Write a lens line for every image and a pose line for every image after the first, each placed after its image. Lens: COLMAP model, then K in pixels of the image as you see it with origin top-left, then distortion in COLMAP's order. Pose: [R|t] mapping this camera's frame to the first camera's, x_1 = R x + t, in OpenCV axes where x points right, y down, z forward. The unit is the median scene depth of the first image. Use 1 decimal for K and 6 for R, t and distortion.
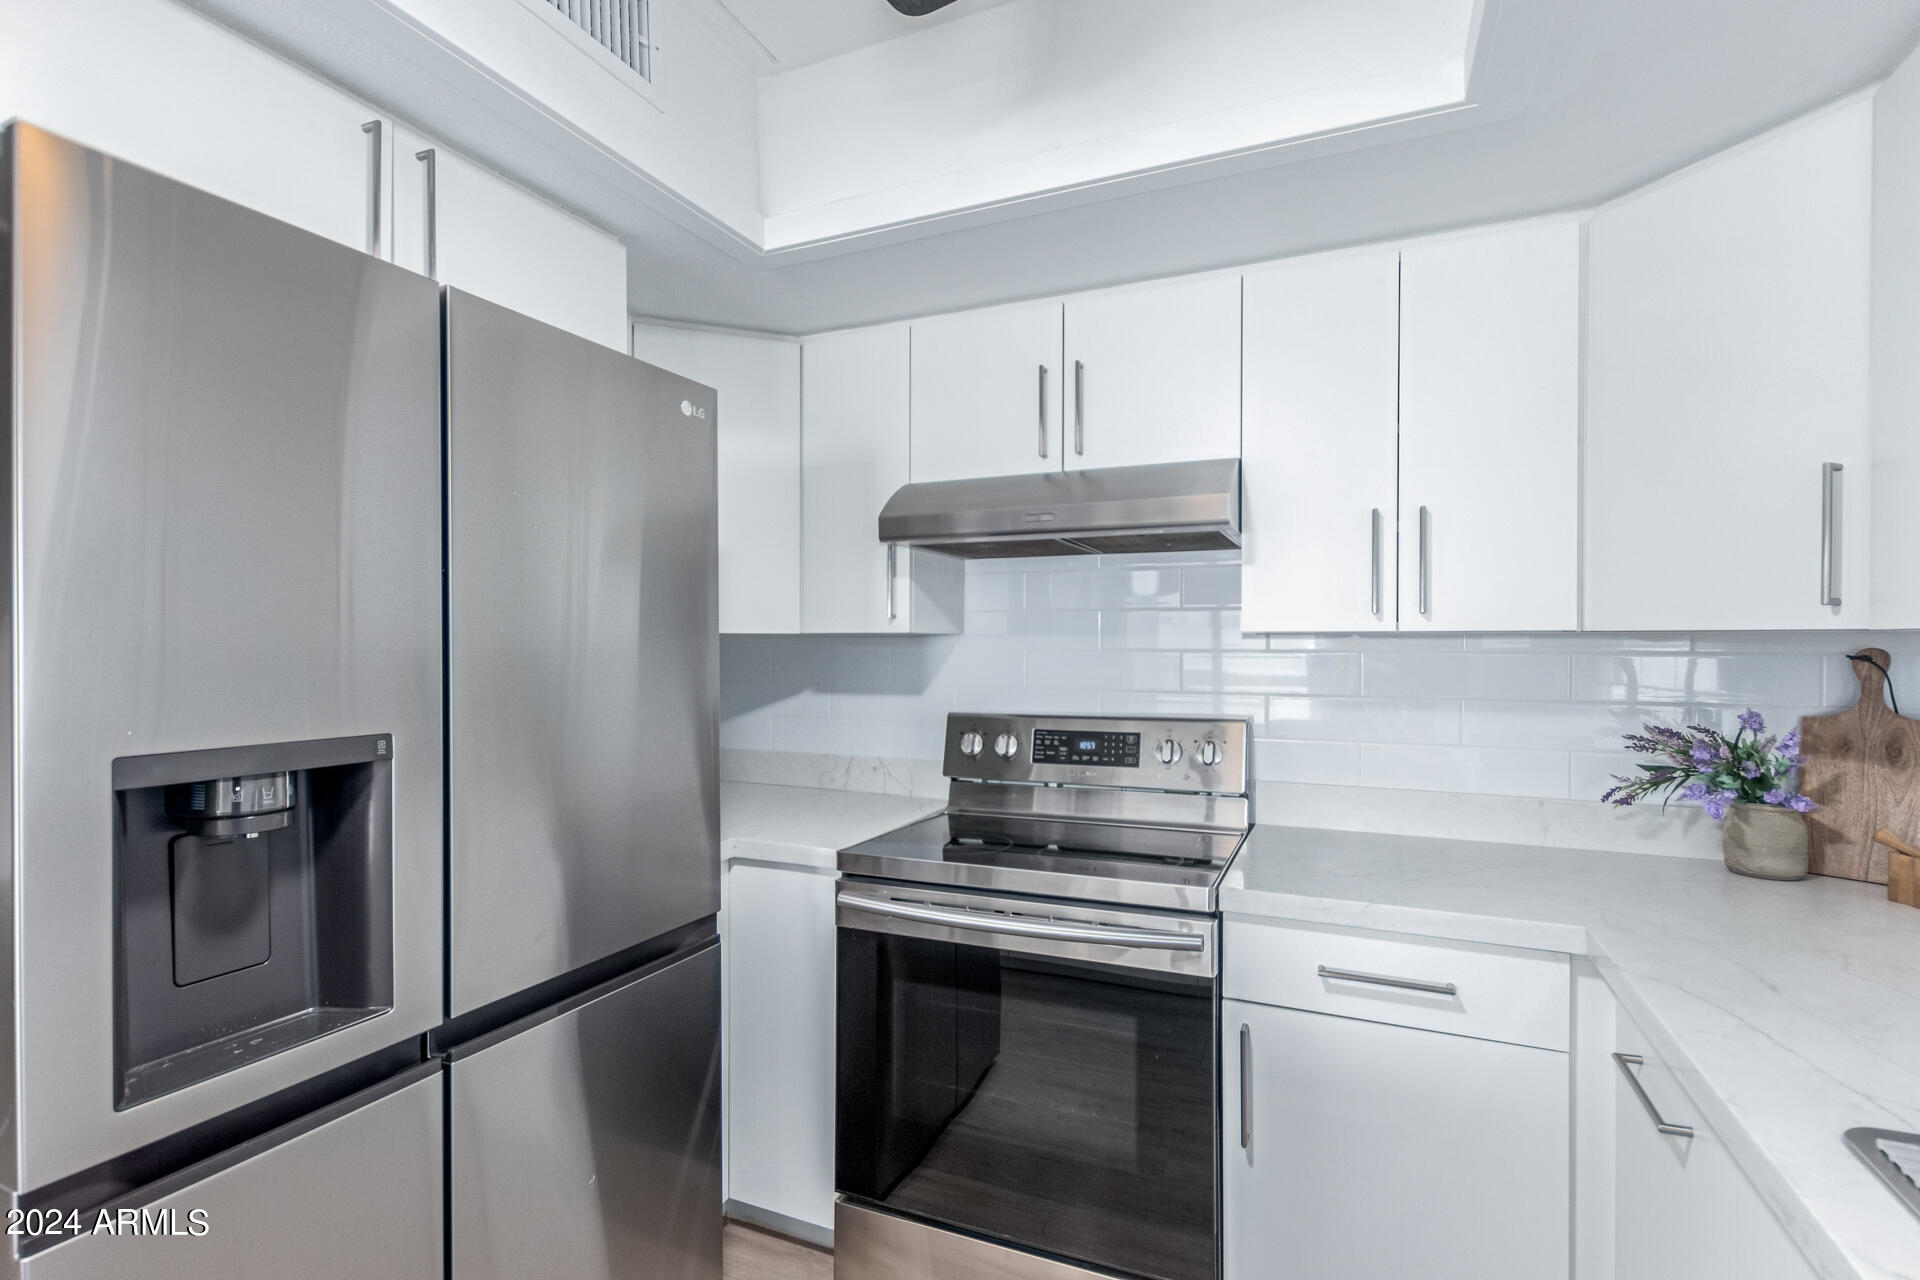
lens RADIAL K [[903.6, 0, 969.3], [0, 903.6, 643.5], [0, 0, 1]] dist [0.013183, -0.005504]
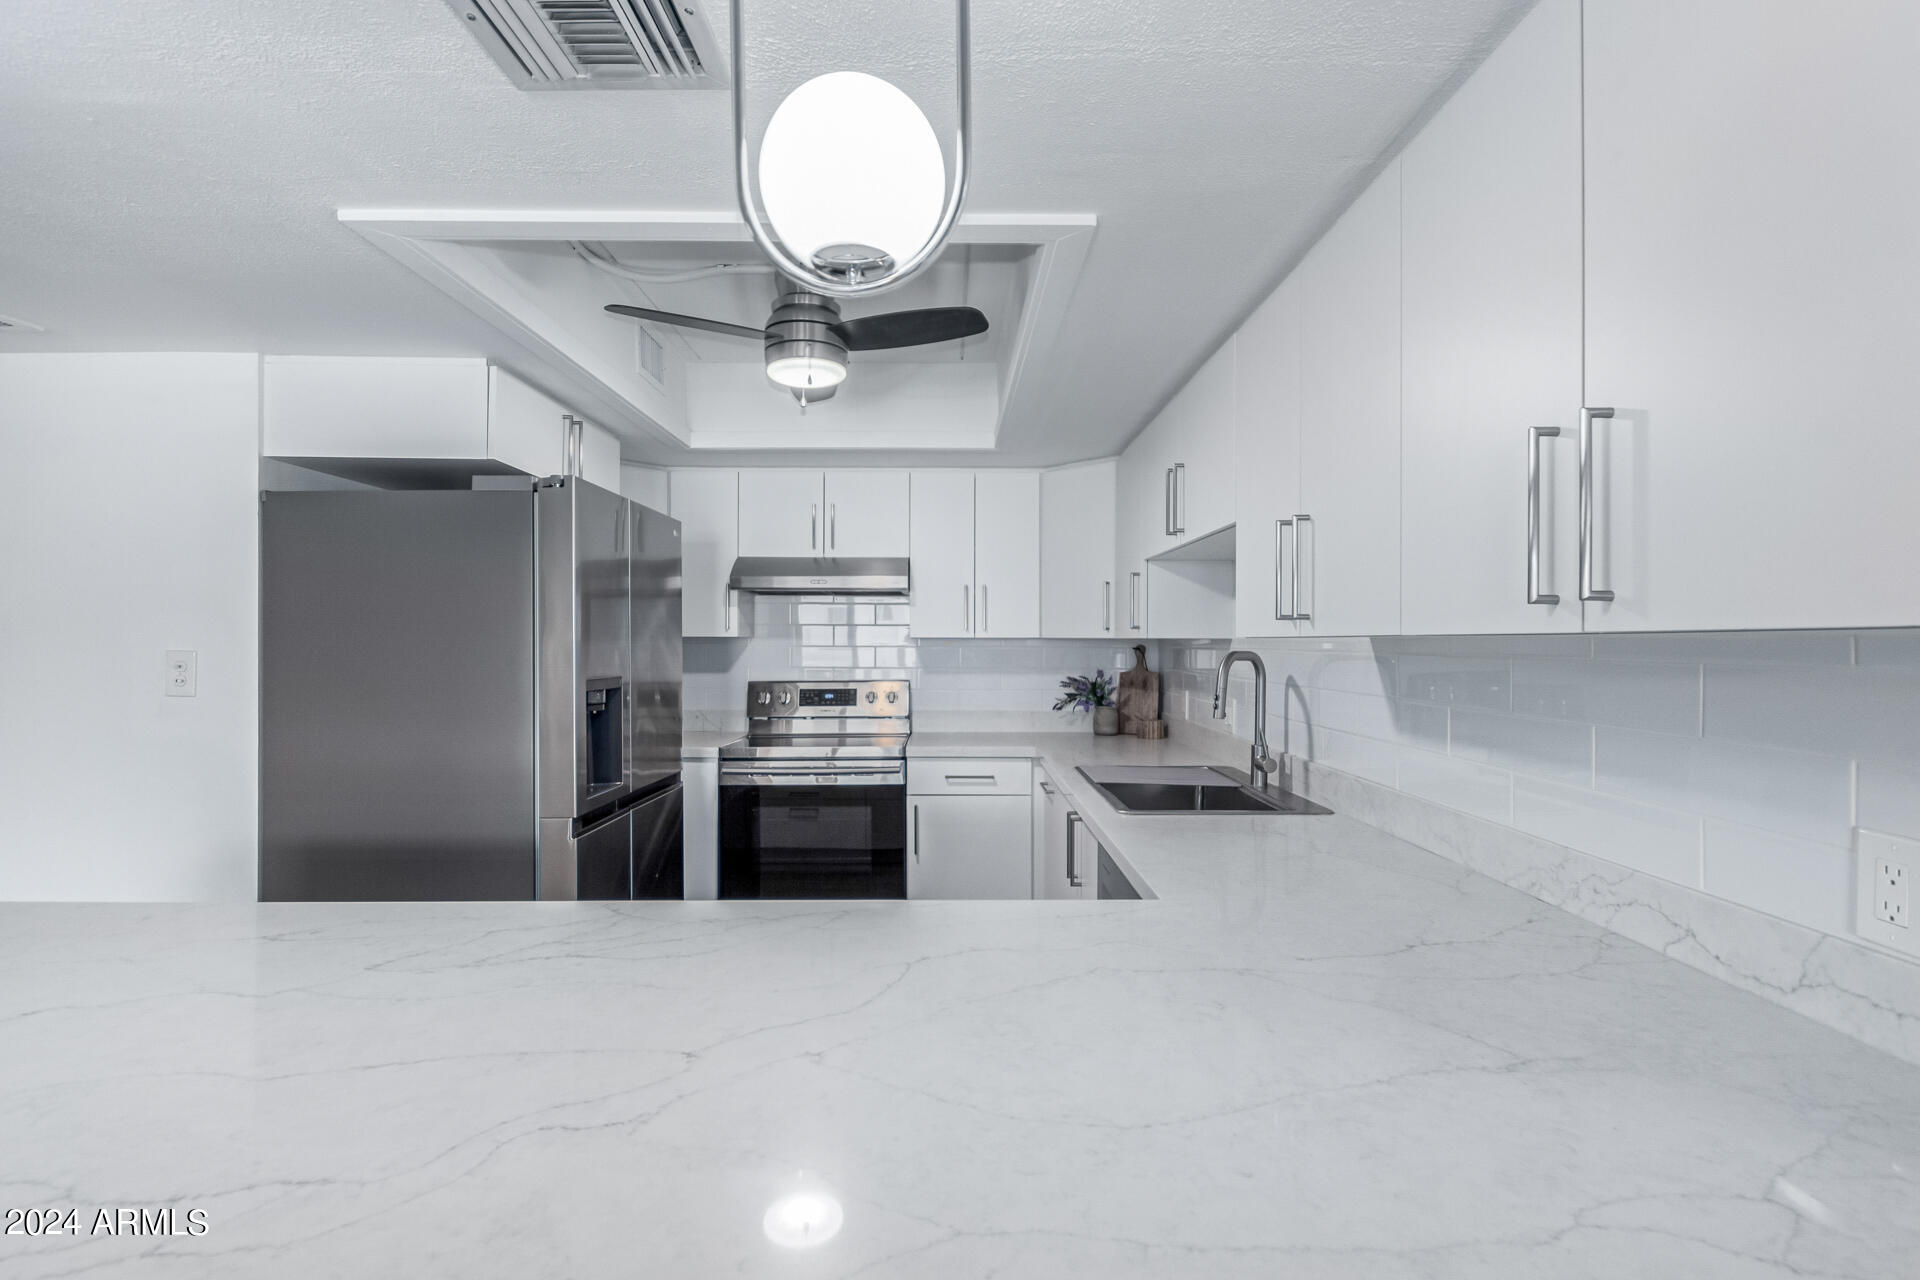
lens RADIAL K [[903.6, 0, 952.1], [0, 903.6, 642.2], [0, 0, 1]] dist [0.013183, -0.005504]
pose [[0.917239, 0.001968, 0.398333, -0.499260], [-0.001303, 0.999997, -0.001941, 0.002132], [-0.398335, 0.001262, 0.917239, -1.092842]]
